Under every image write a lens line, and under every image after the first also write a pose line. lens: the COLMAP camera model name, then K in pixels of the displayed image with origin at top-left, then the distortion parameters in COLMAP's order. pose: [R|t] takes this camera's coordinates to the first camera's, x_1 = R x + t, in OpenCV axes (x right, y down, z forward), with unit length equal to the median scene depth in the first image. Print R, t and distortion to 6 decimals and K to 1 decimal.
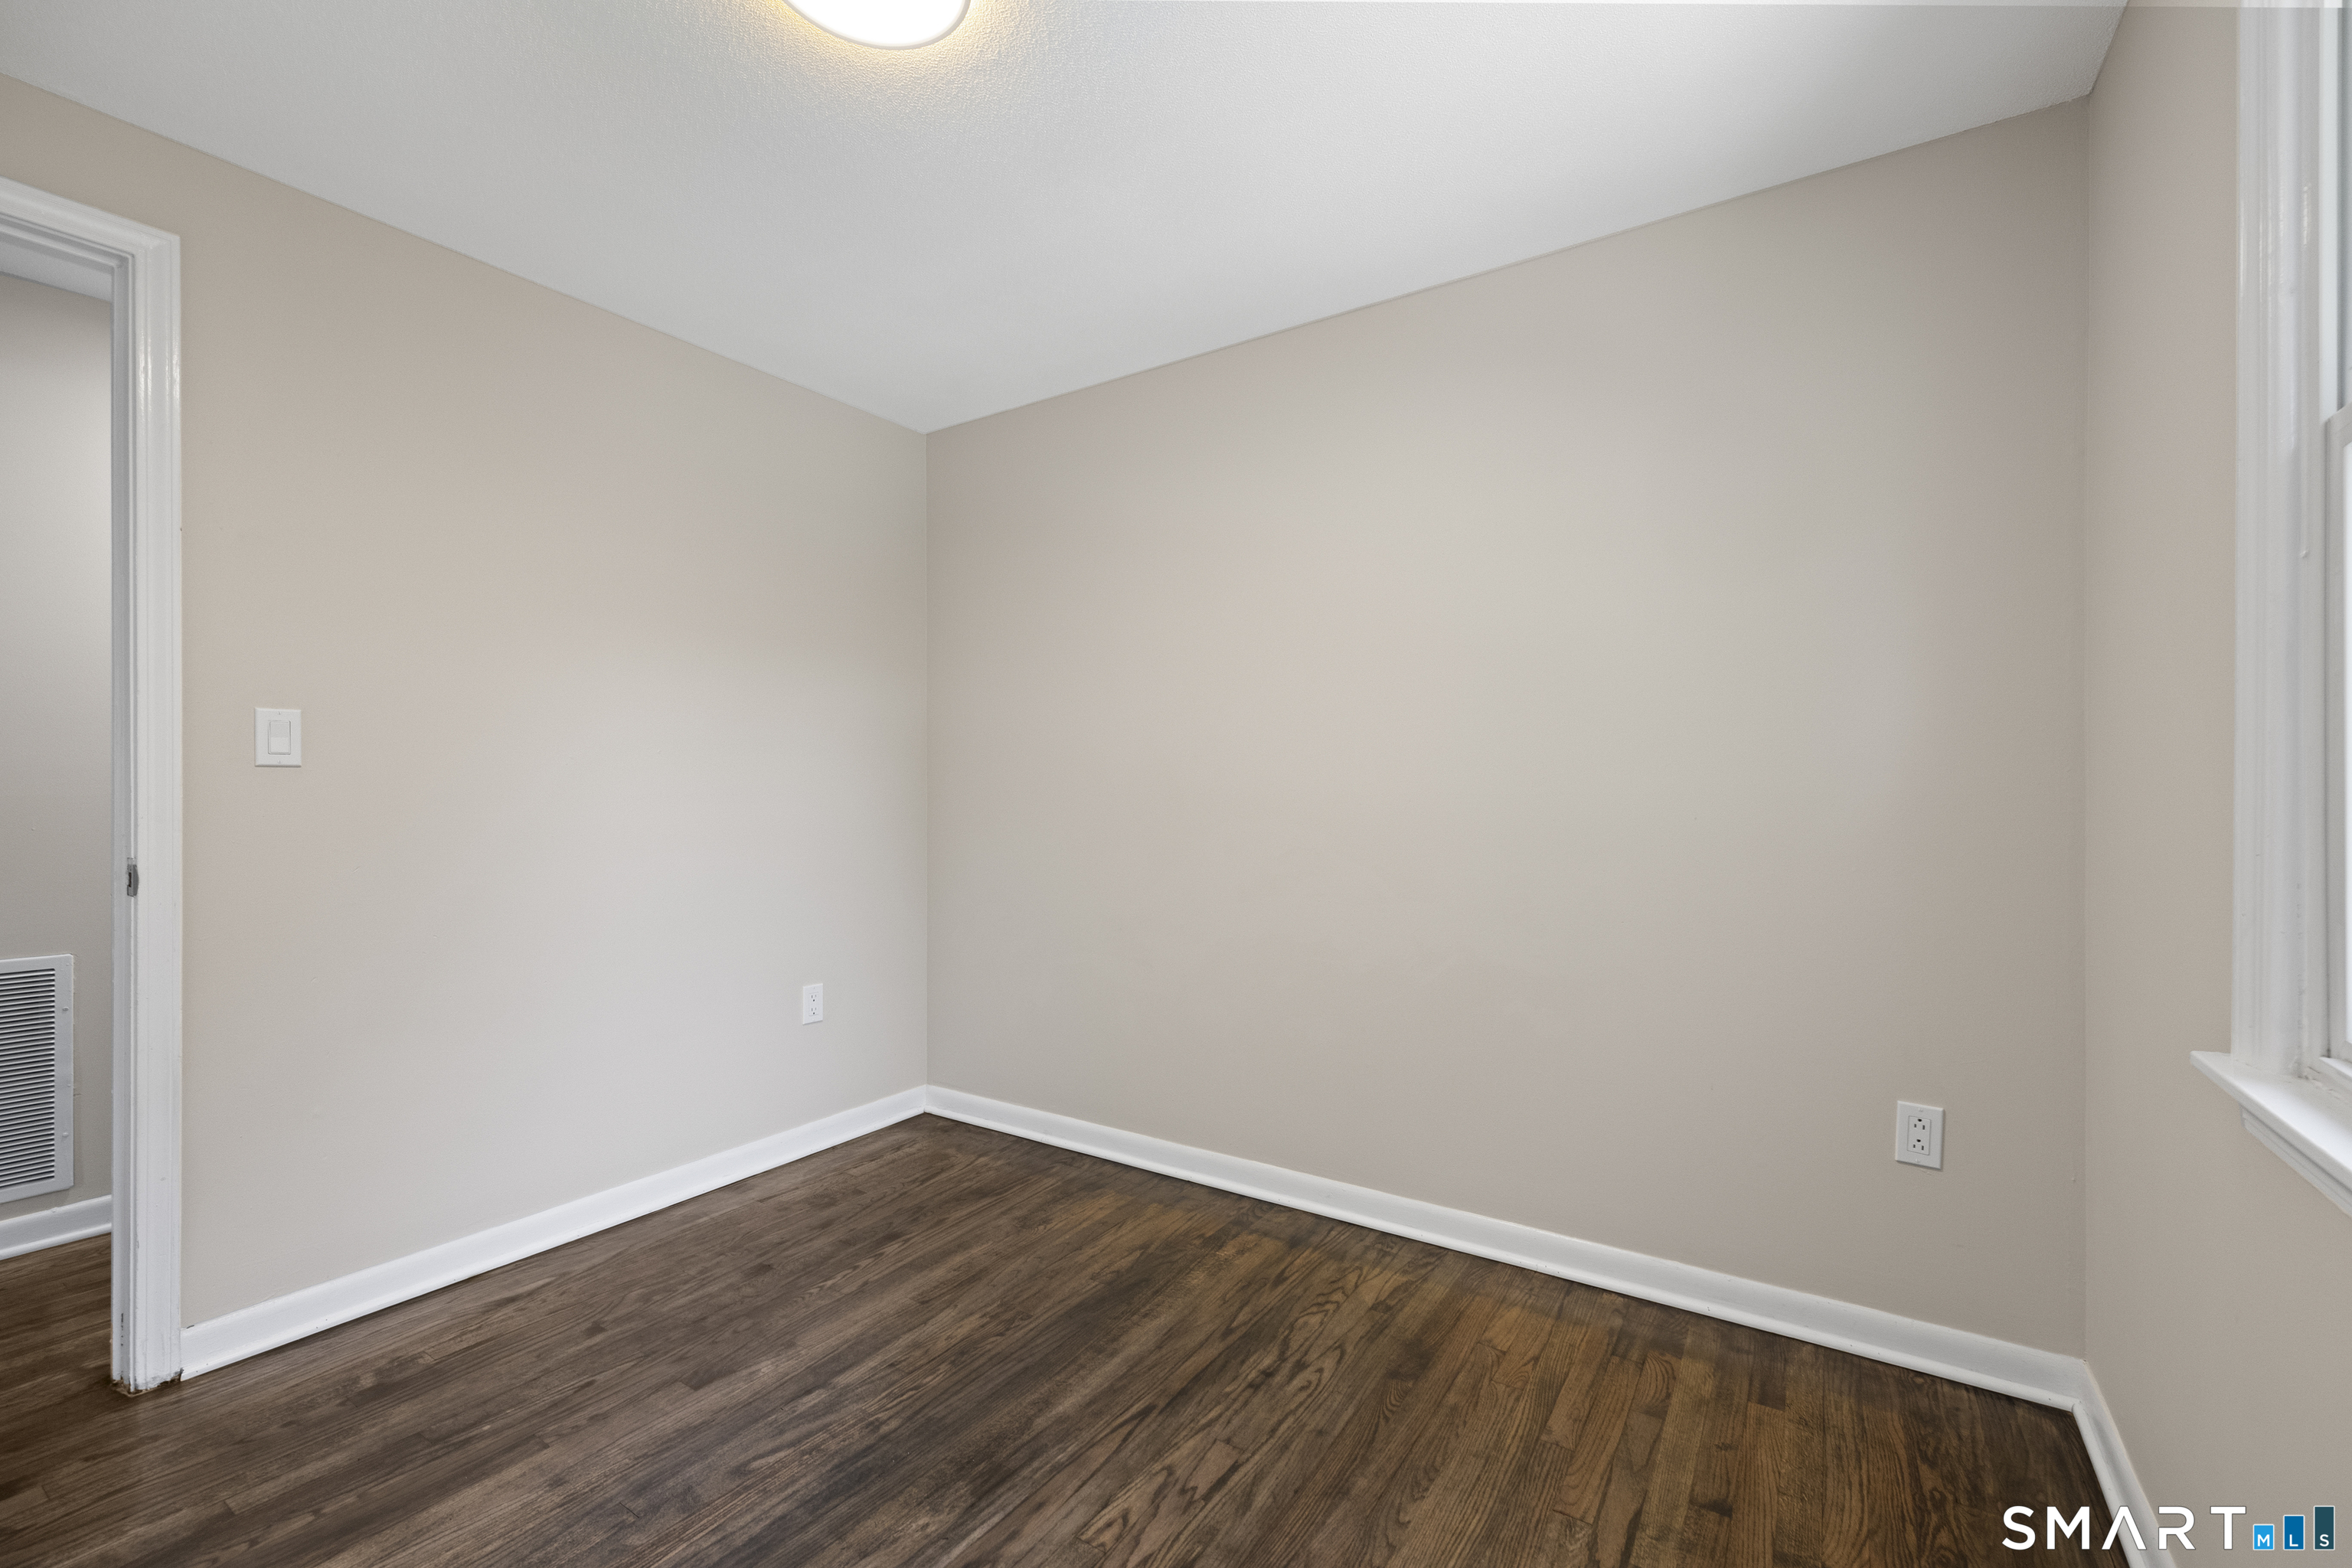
lens RADIAL K [[984.2, 0, 1182.8], [0, 984.2, 785.2], [0, 0, 1]] dist [-0.000713, 0.000092]
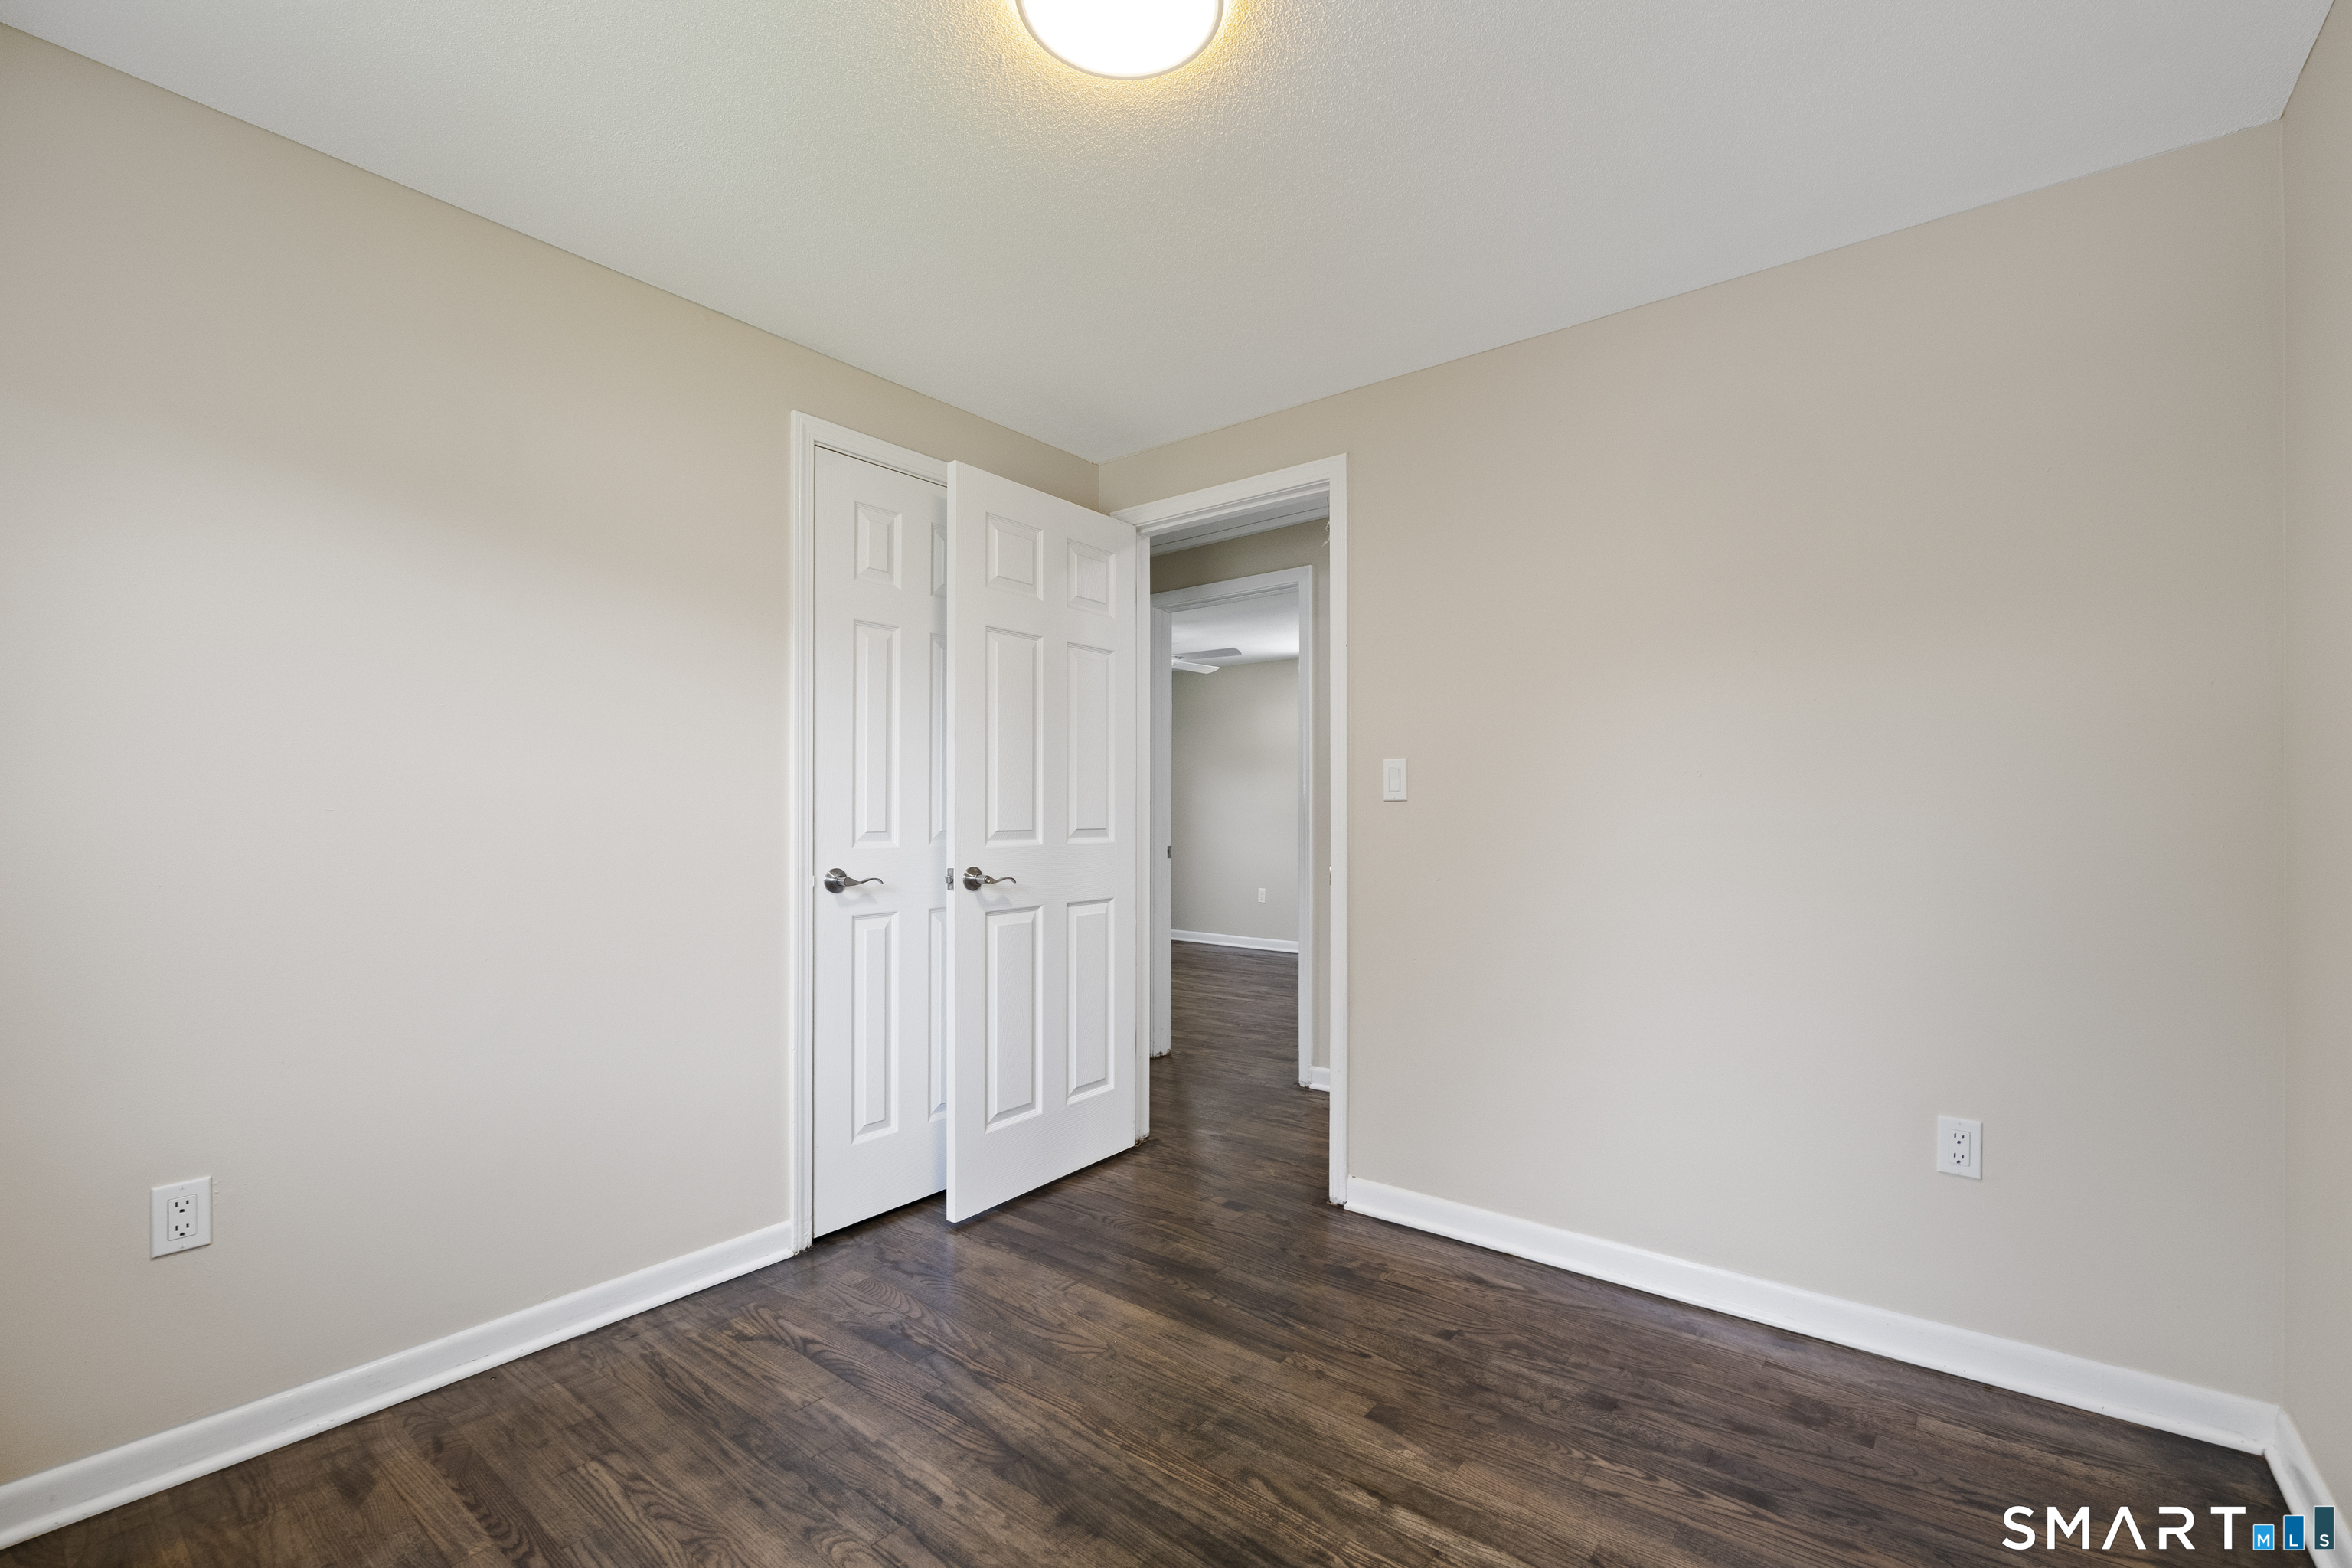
lens RADIAL K [[984.2, 0, 1183.9], [0, 984.2, 801.9], [0, 0, 1]] dist [-0.000713, 0.000092]
pose [[-0.073002, -0.012312, -0.997256, 0.480768], [0.003229, 0.999916, -0.012582, -0.001353], [0.997327, -0.004139, -0.072956, 0.808538]]
